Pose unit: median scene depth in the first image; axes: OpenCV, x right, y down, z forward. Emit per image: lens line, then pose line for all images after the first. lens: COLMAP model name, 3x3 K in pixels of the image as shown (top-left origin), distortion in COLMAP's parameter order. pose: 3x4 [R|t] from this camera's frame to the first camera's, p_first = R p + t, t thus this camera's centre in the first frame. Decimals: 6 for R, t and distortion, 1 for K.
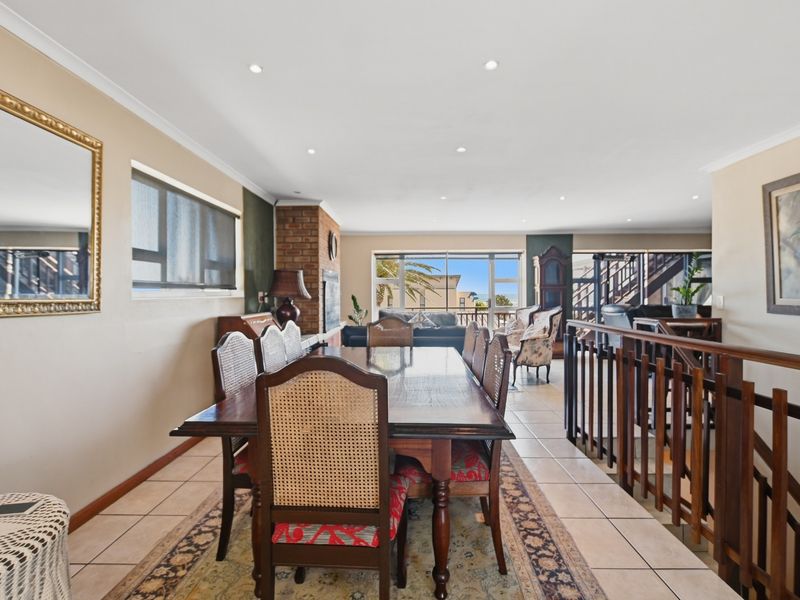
lens RADIAL K [[408.2, 0, 400.0], [0, 408.2, 295.9], [0, 0, 1]] dist [-0.002178, -0.000031]
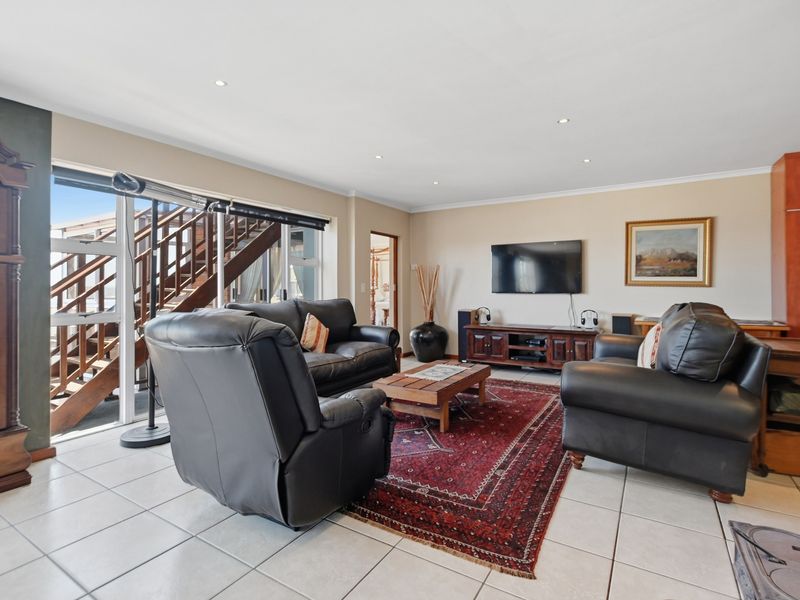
lens RADIAL K [[408.2, 0, 399.9], [0, 408.2, 294.5], [0, 0, 1]] dist [-0.002178, -0.000031]
pose [[0.510577, -0.012493, 0.859741, 0.247285], [0.006883, 0.999922, 0.010443, 0.007292], [-0.859805, 0.000585, 0.510623, 0.500799]]
